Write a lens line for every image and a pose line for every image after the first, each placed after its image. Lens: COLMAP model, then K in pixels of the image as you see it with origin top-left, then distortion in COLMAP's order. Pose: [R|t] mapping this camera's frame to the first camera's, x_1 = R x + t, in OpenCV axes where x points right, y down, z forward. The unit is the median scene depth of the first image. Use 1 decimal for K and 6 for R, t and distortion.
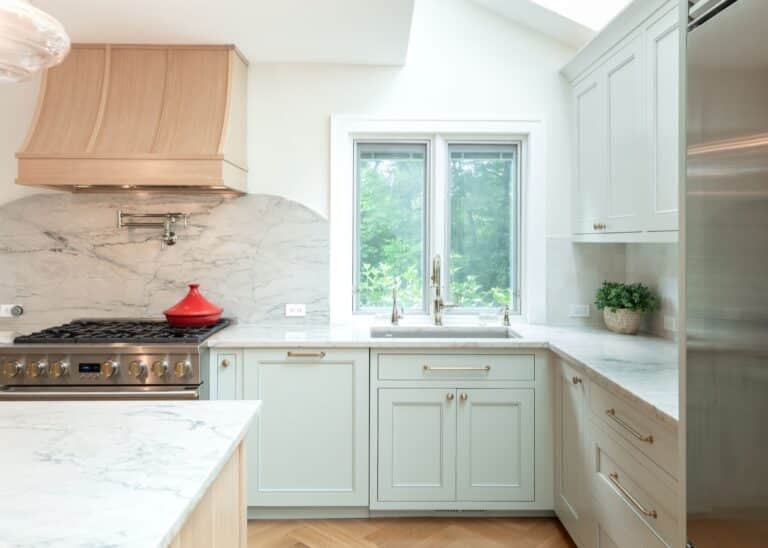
lens RADIAL K [[593.7, 0, 386.3], [0, 593.7, 234.6], [0, 0, 1]] dist [0.020933, -0.019021]
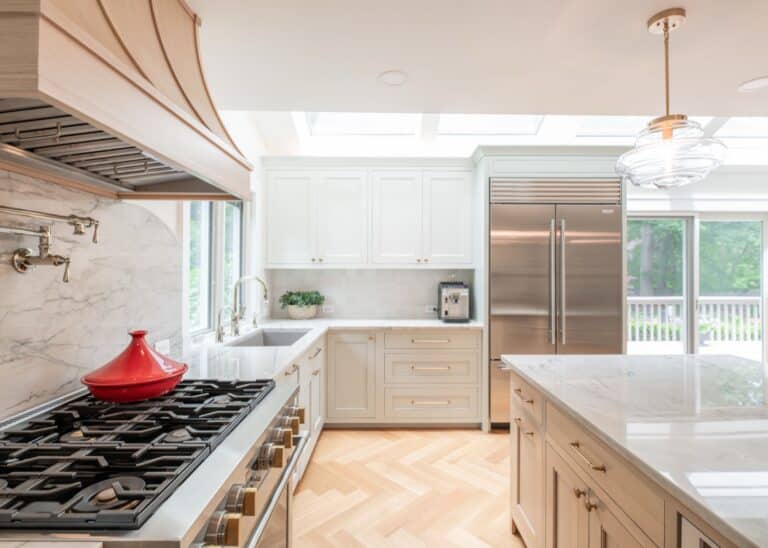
lens RADIAL K [[386.8, 0, 396.4], [0, 386.8, 267.1], [0, 0, 1]] dist [0.004010, -0.003689]
pose [[-0.008132, 0.004700, 0.999956, -0.711002], [-0.013578, 0.999896, -0.004810, 0.009666], [-0.999875, -0.013616, -0.008067, 0.674507]]
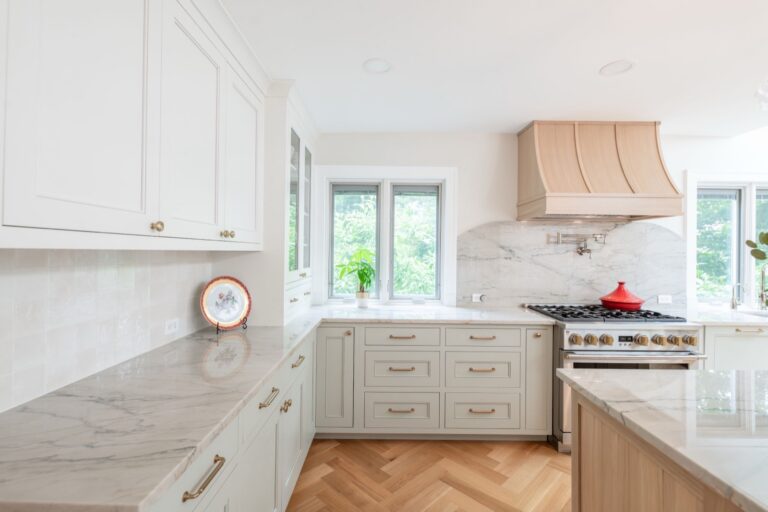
lens RADIAL K [[352.1, 0, 380.4], [0, 352.1, 249.8], [0, 0, 1]] dist [-0.004827, 0.000540]
pose [[0.999787, 0.006247, -0.019662, -0.860507], [-0.006206, 0.999978, 0.002134, 0.004308], [0.019675, -0.002012, 0.999804, 0.096601]]
